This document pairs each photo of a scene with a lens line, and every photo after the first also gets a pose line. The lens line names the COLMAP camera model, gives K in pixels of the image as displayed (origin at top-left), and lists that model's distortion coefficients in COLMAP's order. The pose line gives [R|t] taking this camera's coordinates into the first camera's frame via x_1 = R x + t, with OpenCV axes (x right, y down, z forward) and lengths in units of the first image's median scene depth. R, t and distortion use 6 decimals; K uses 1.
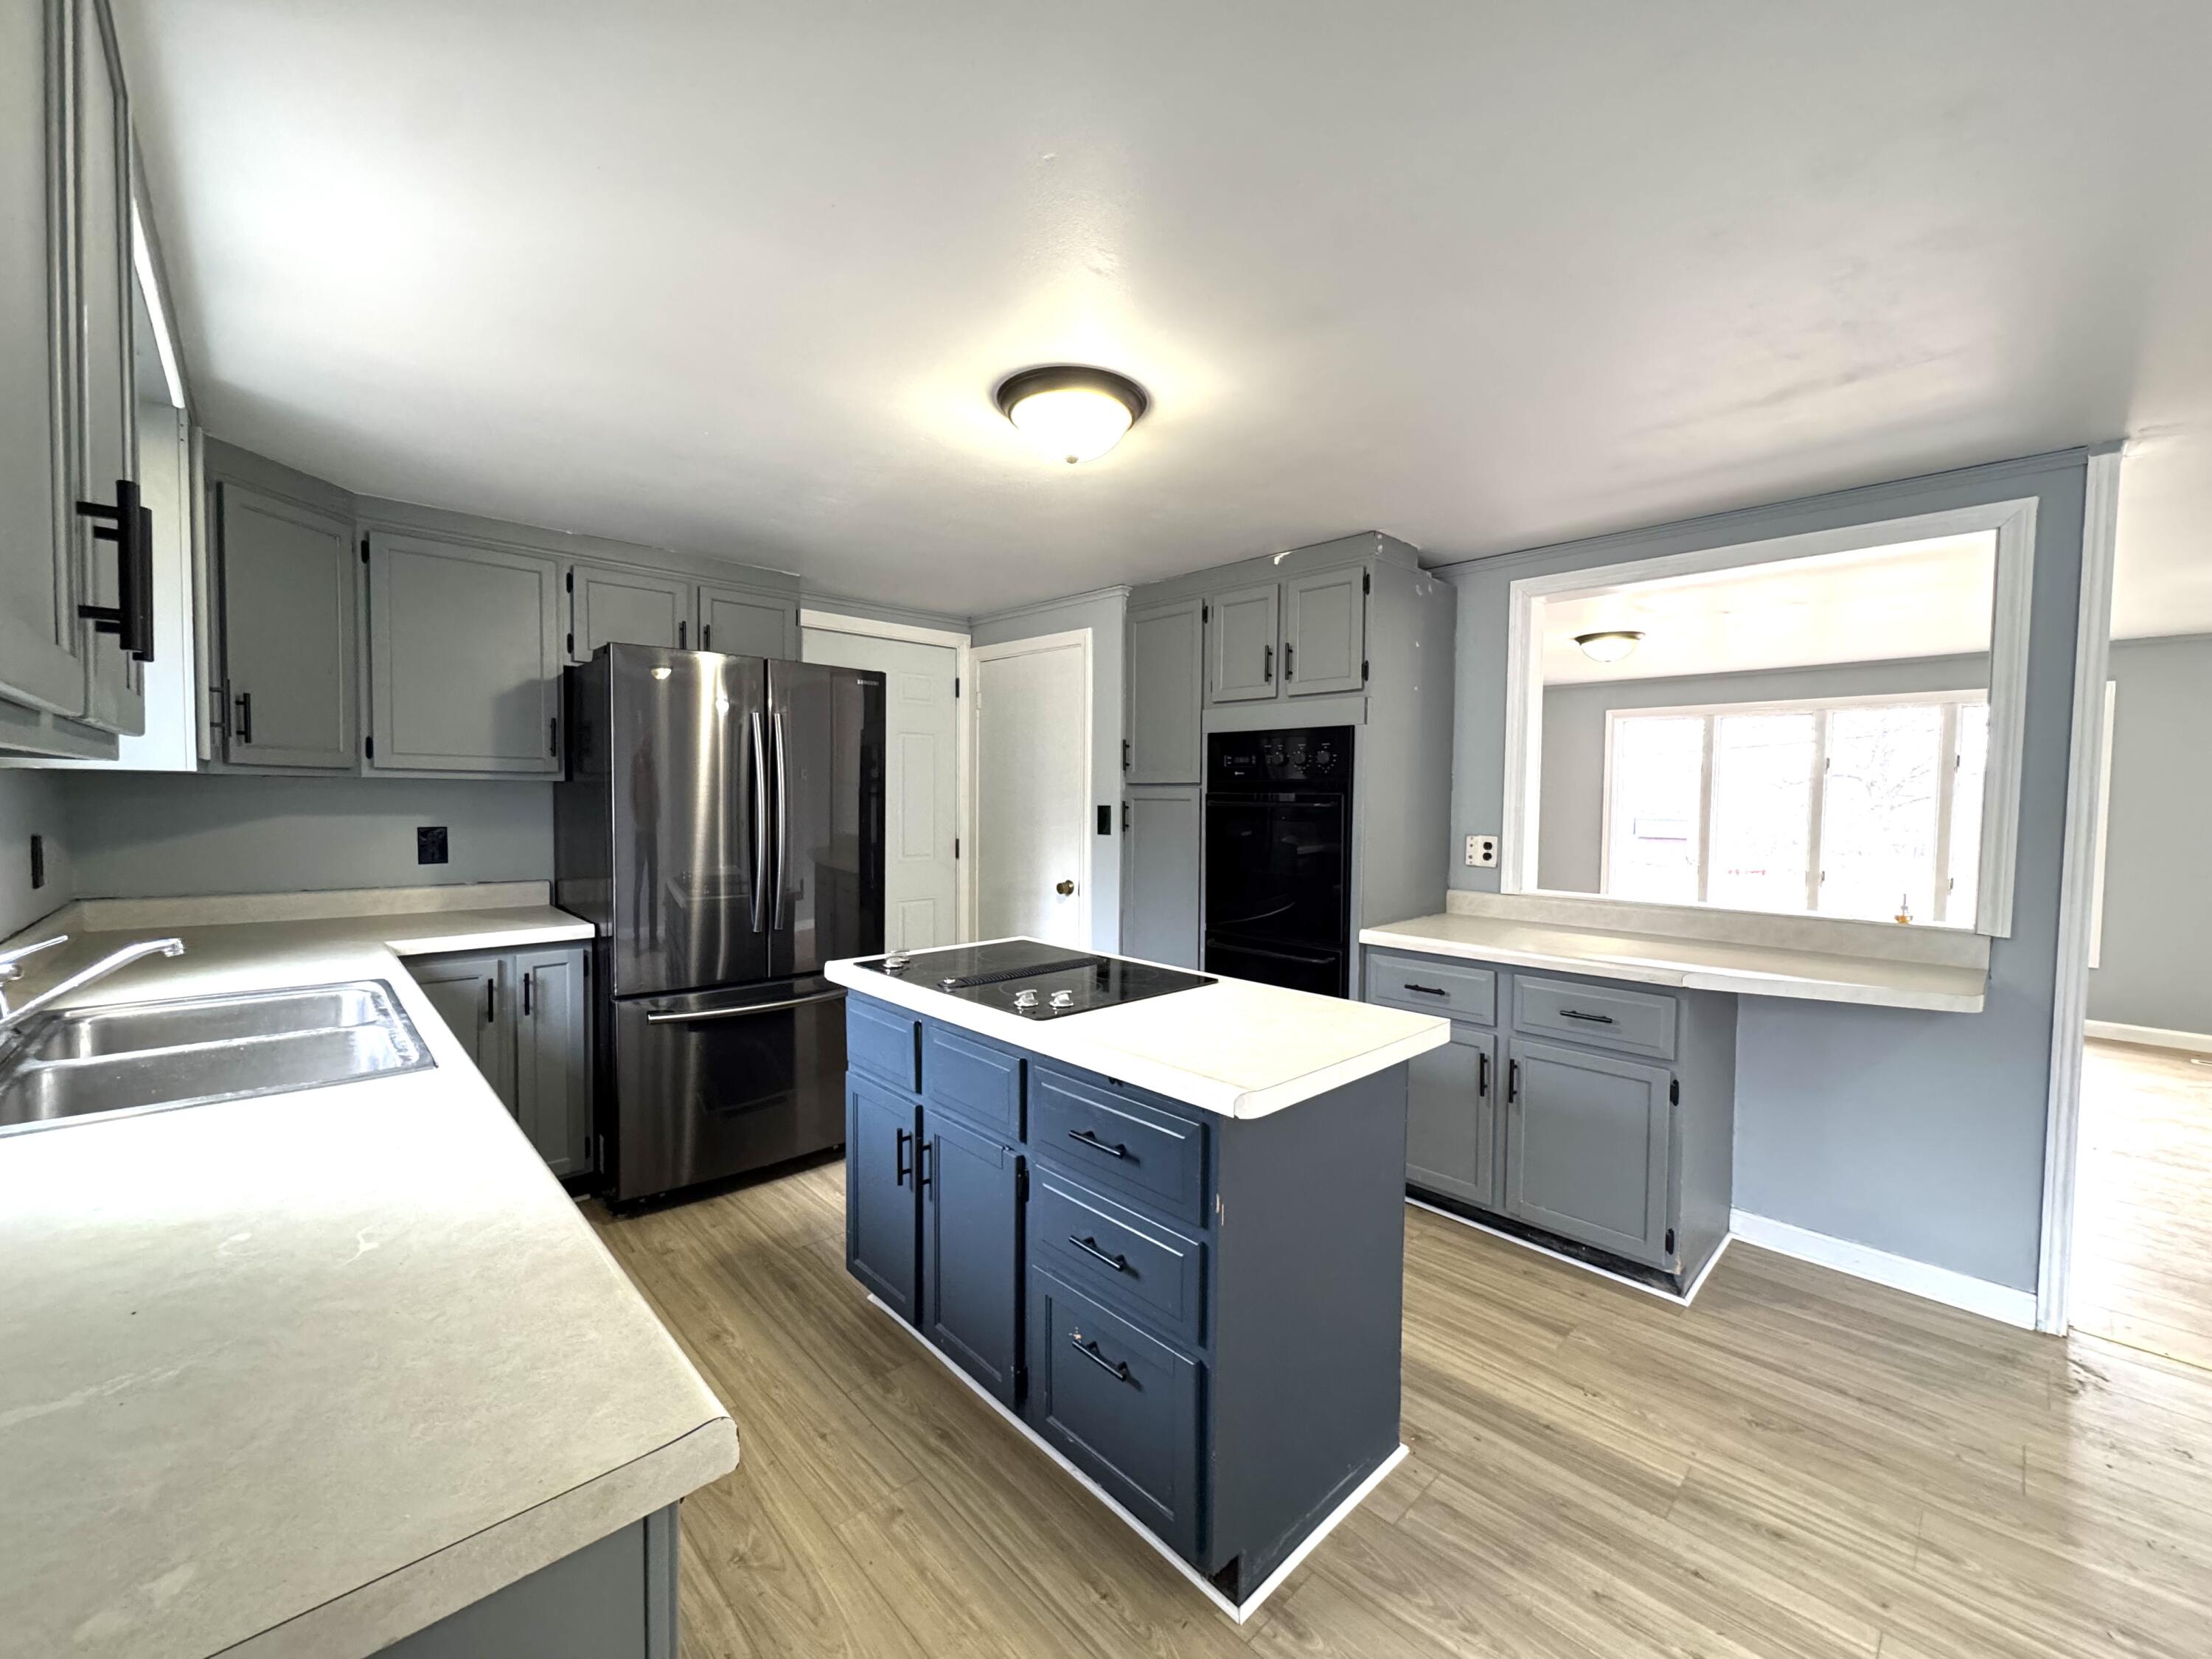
lens RADIAL K [[879.2, 0, 1103.4], [0, 879.2, 825.3], [0, 0, 1]] dist [-0.001247, -0.000261]
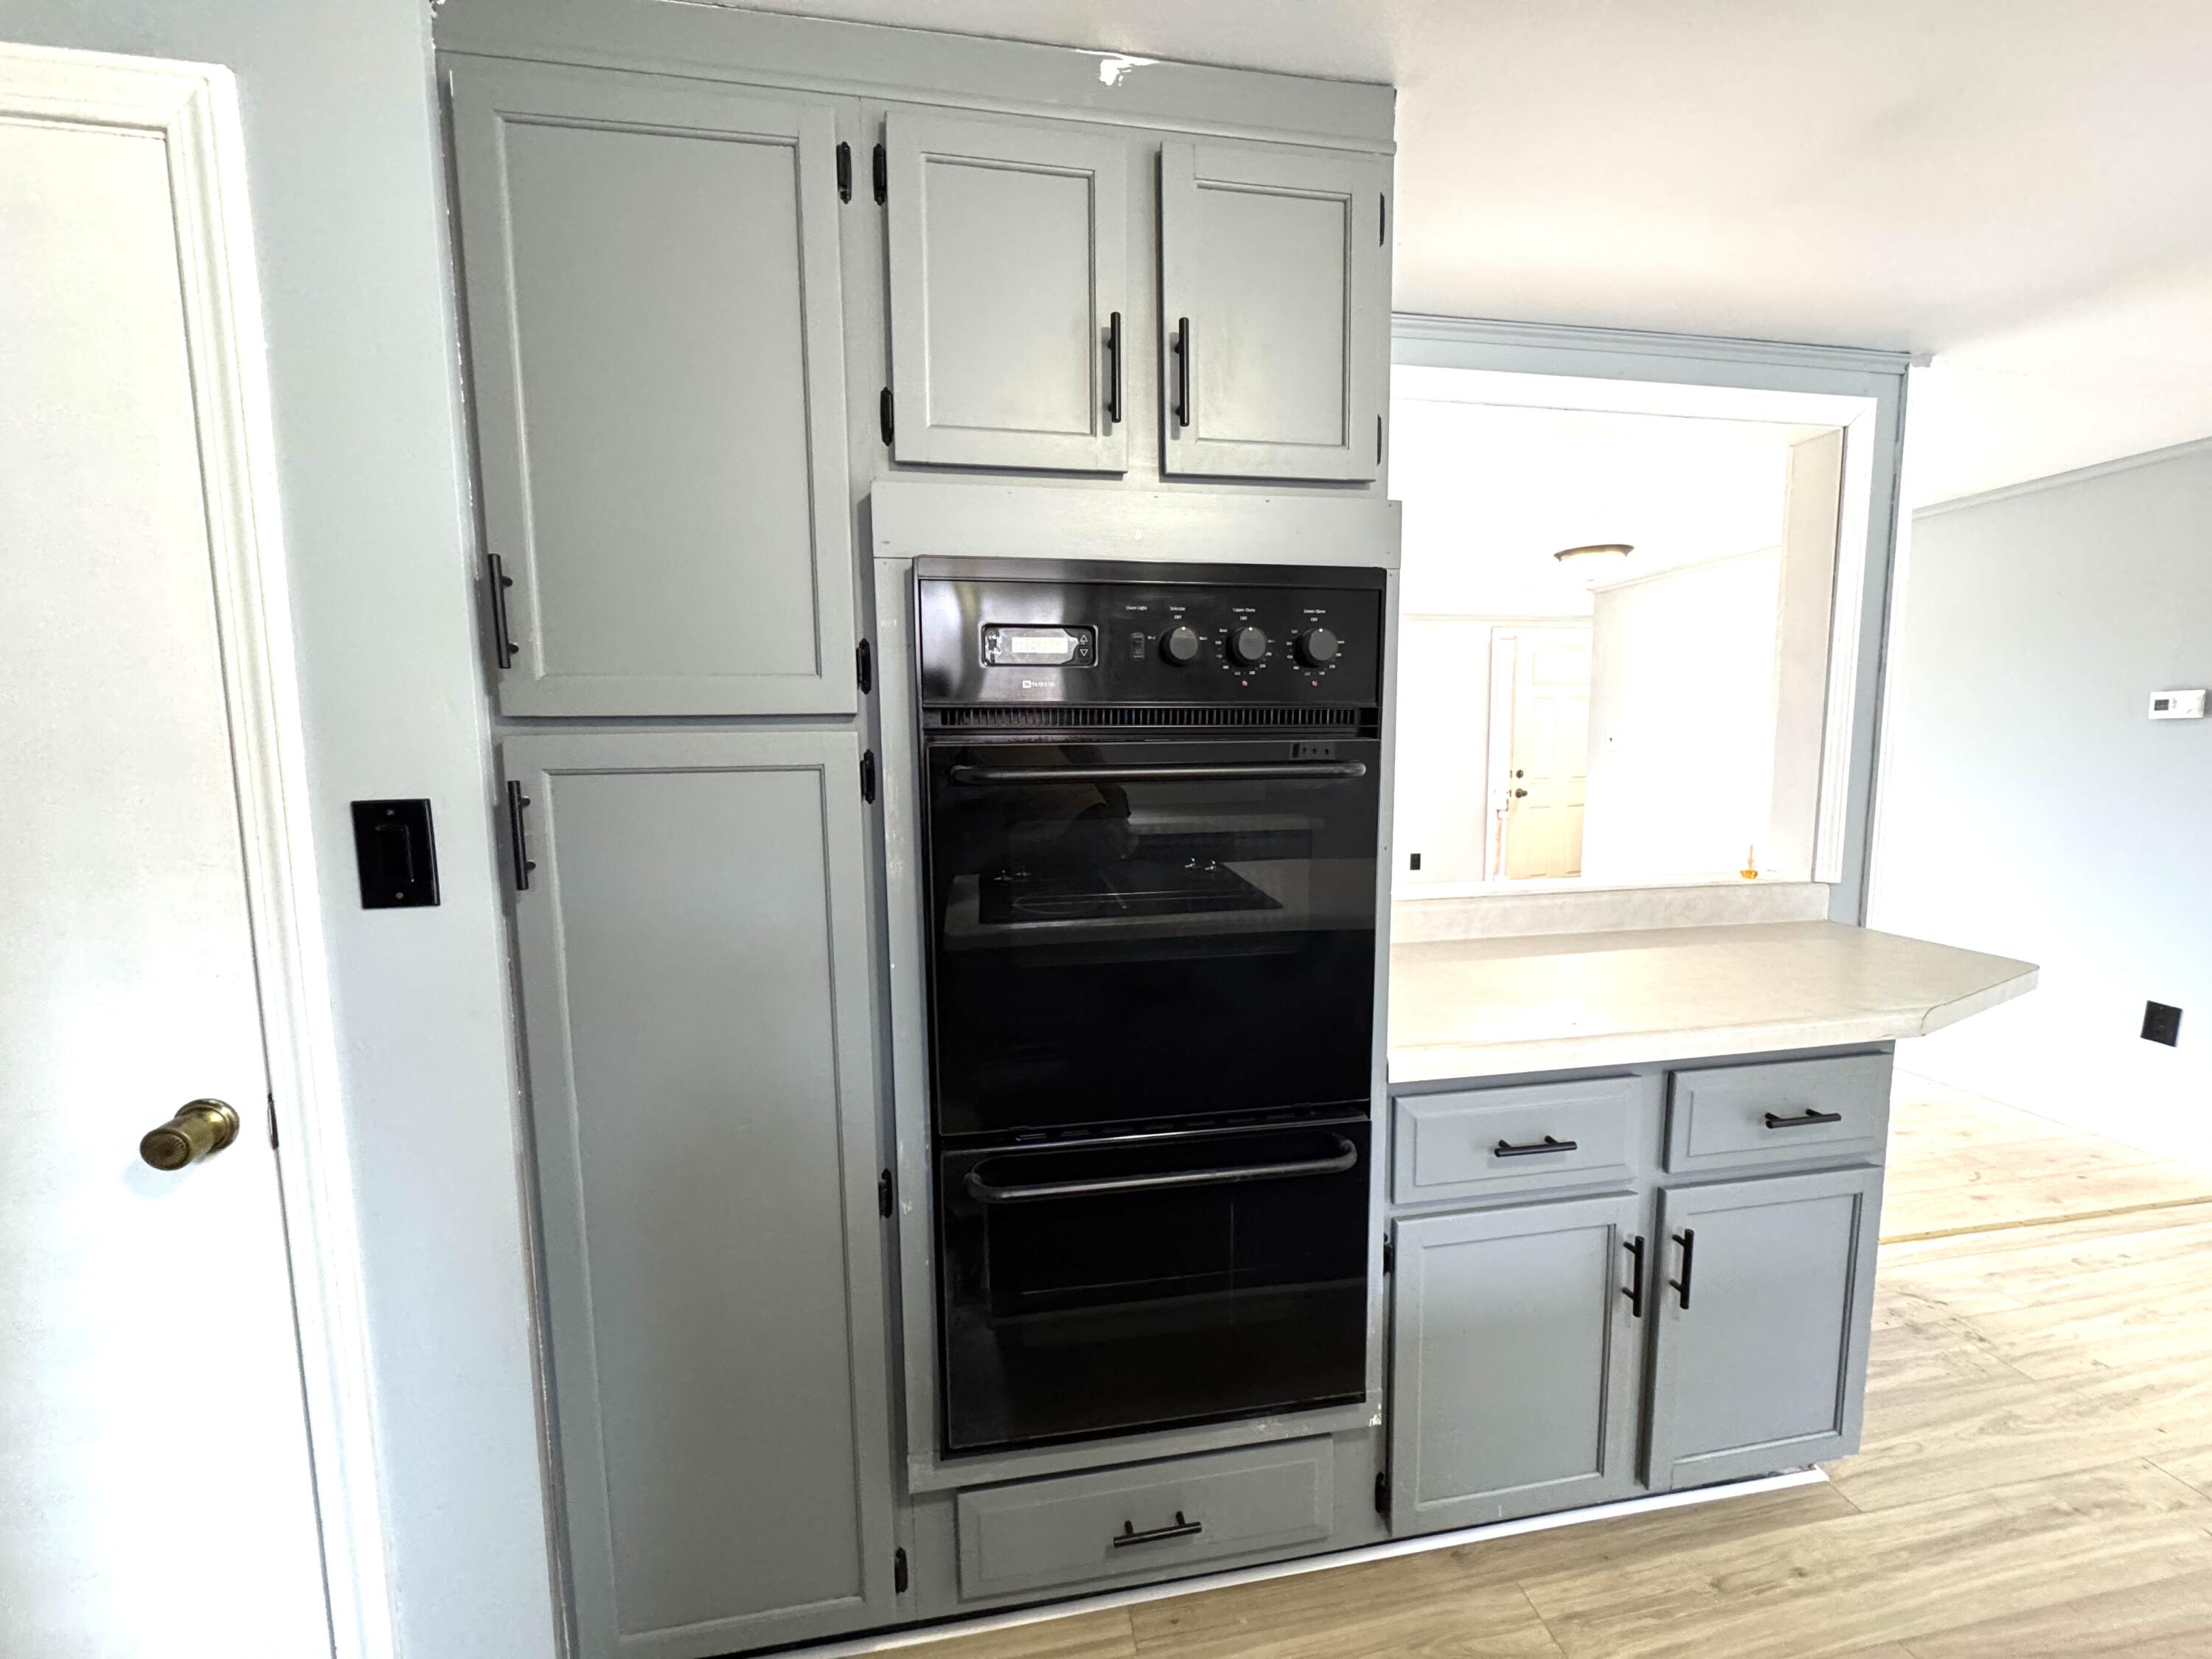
lens RADIAL K [[879.2, 0, 1103.4], [0, 879.2, 825.3], [0, 0, 1]] dist [-0.001247, -0.000261]
pose [[0.551653, -0.095909, 0.828541, -0.121144], [0.045353, 0.995346, 0.085021, -0.033275], [-0.832840, -0.009325, 0.553435, 0.802053]]
